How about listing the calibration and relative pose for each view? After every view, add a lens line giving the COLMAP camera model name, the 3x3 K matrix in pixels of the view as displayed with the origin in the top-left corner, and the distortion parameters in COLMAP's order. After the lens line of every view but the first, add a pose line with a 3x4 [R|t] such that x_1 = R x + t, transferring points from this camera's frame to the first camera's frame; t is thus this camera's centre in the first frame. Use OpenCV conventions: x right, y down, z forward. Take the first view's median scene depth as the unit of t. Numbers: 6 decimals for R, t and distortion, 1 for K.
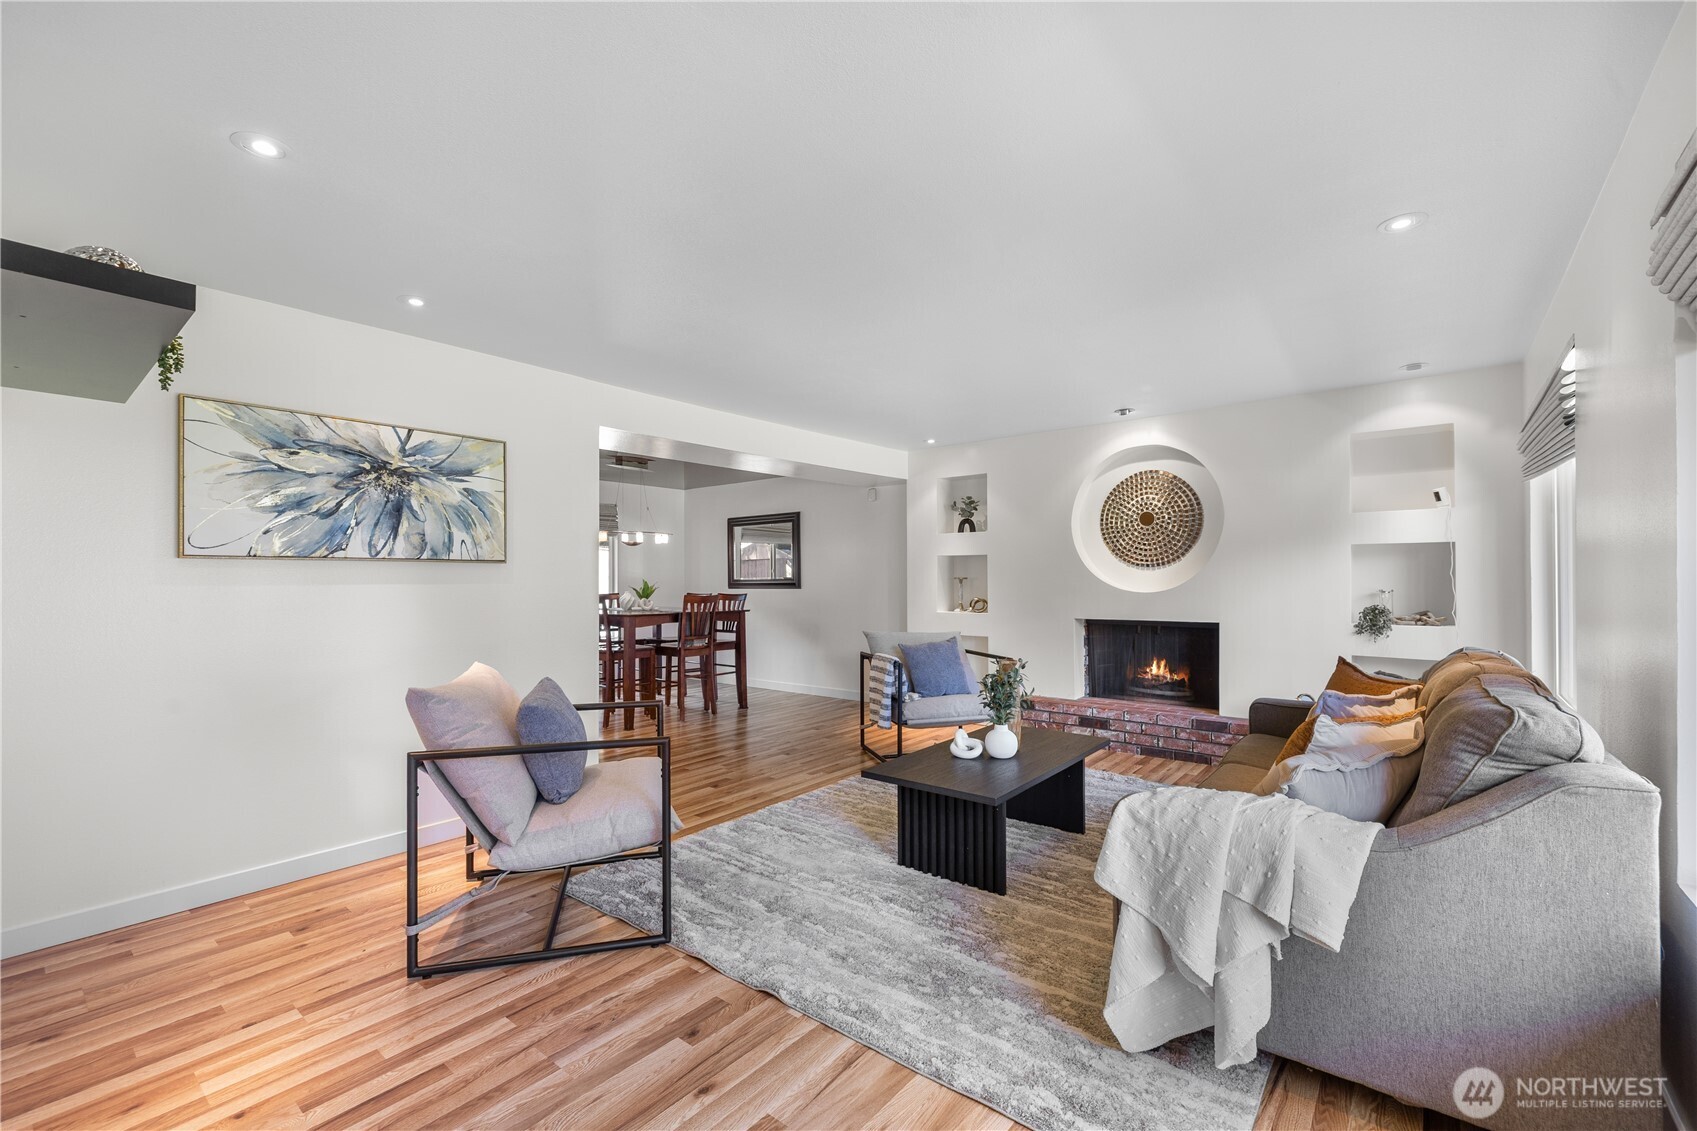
lens RADIAL K [[722.7, 0, 840.3], [0, 722.7, 574.1], [0, 0, 1]] dist [-0.001434, -0.001783]
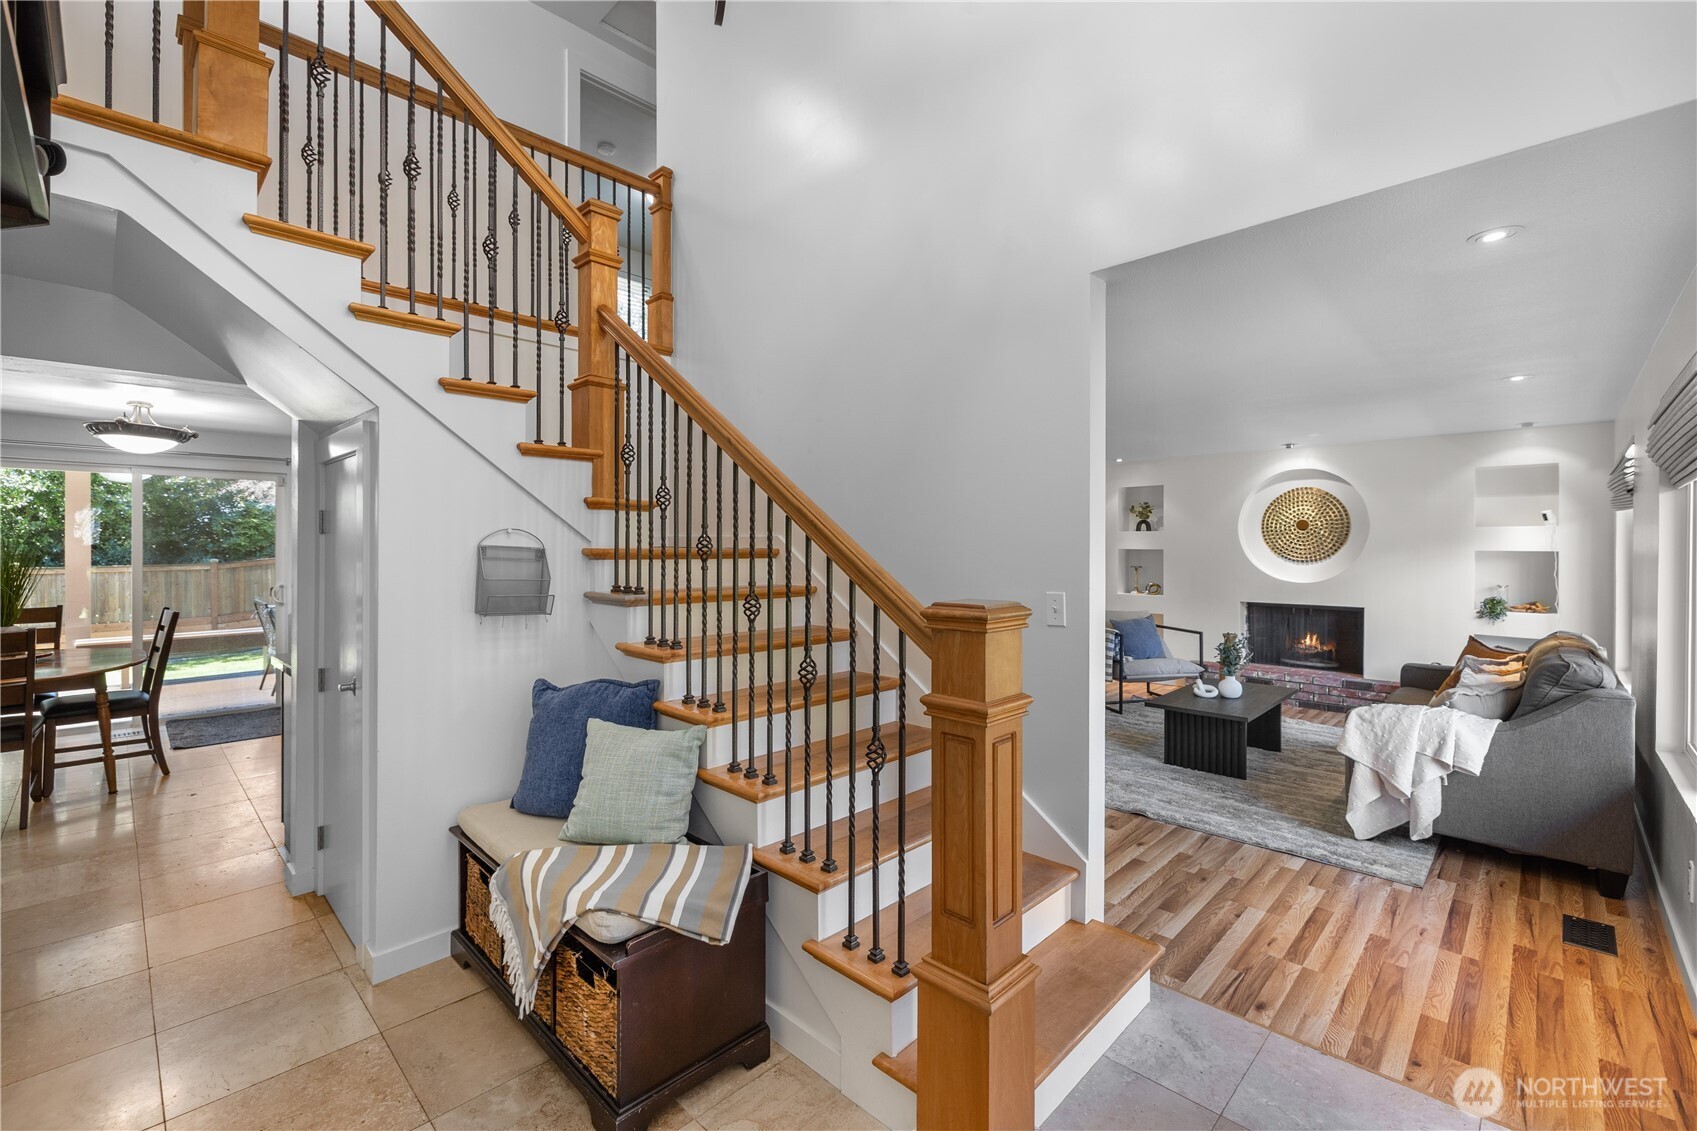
lens RADIAL K [[722.7, 0, 840.1], [0, 722.7, 547.7], [0, 0, 1]] dist [-0.001434, -0.001783]
pose [[0.995605, 0.006254, -0.093448, -0.459442], [-0.005421, 0.999943, 0.009162, -0.073019], [0.093500, -0.008615, 0.995582, -0.597398]]
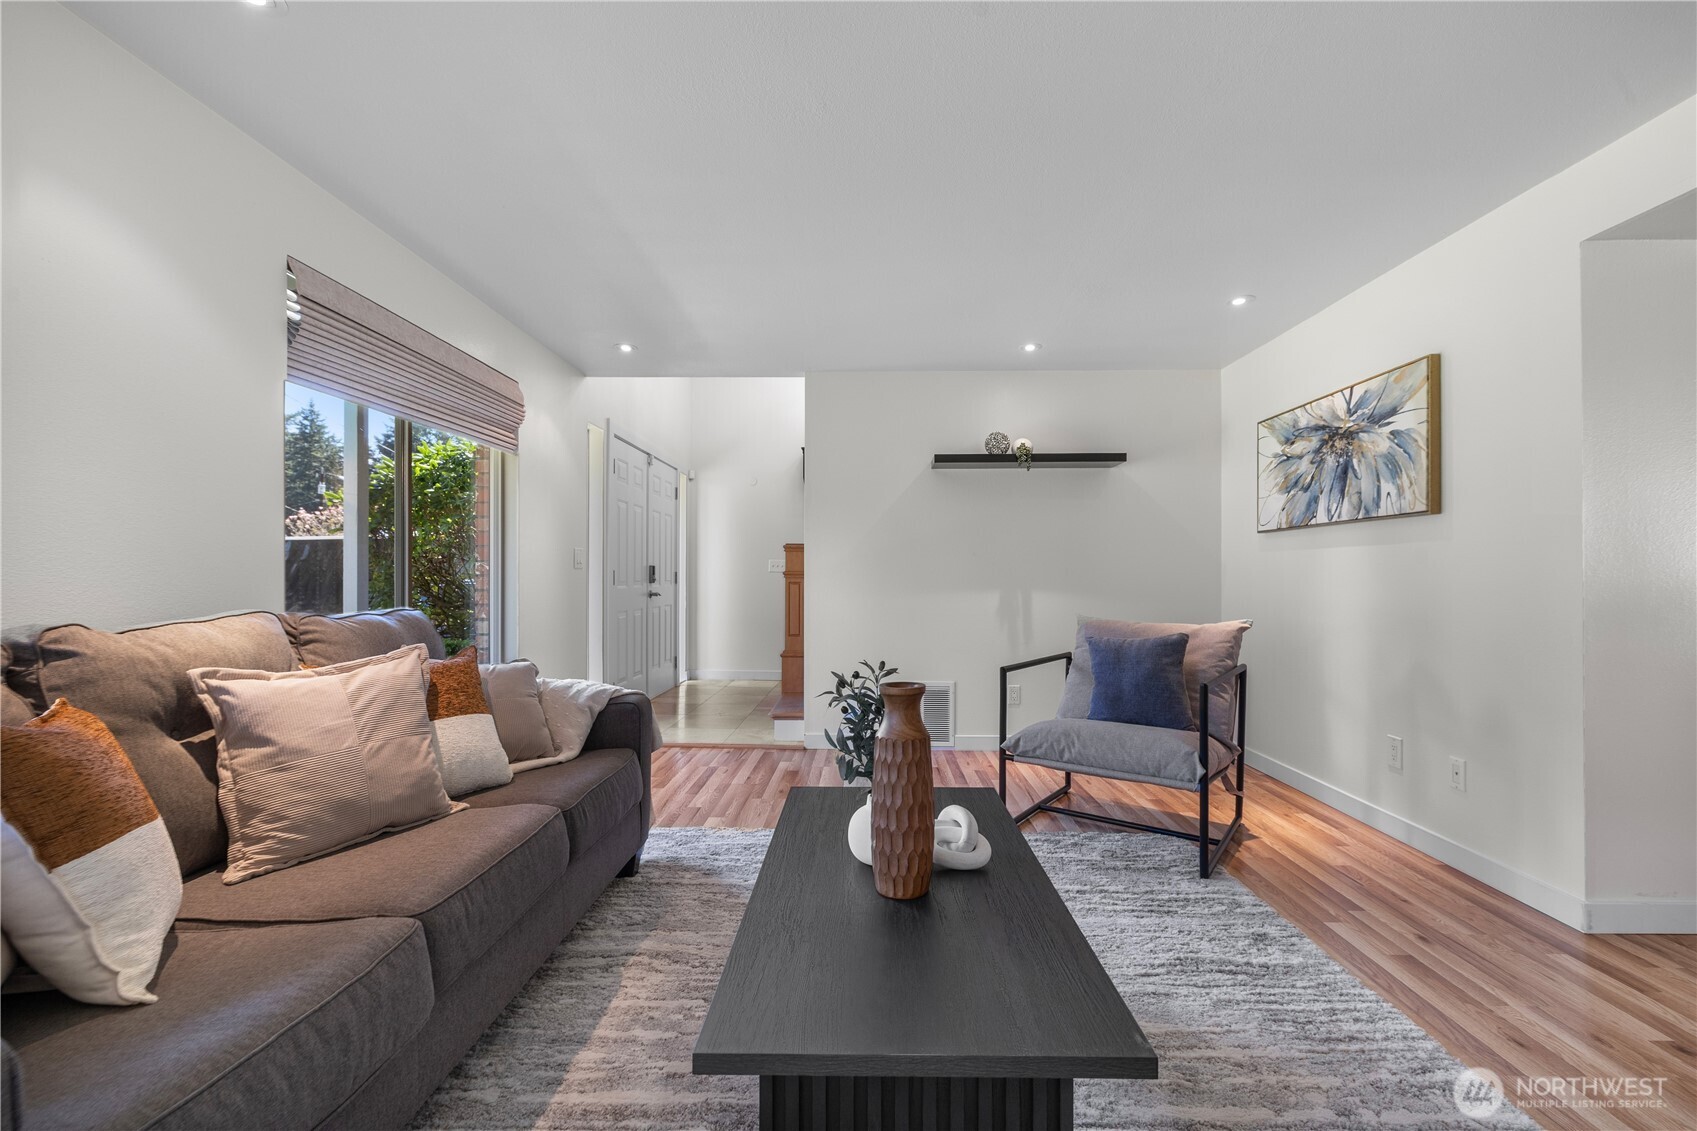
lens RADIAL K [[722.7, 0, 848.9], [0, 722.7, 578.4], [0, 0, 1]] dist [-0.001434, -0.001783]
pose [[-0.796086, 0.002040, -0.605180, 0.549654], [0.004641, 0.999985, -0.002735, 0.058929], [0.605166, -0.004986, -0.796084, 1.403787]]
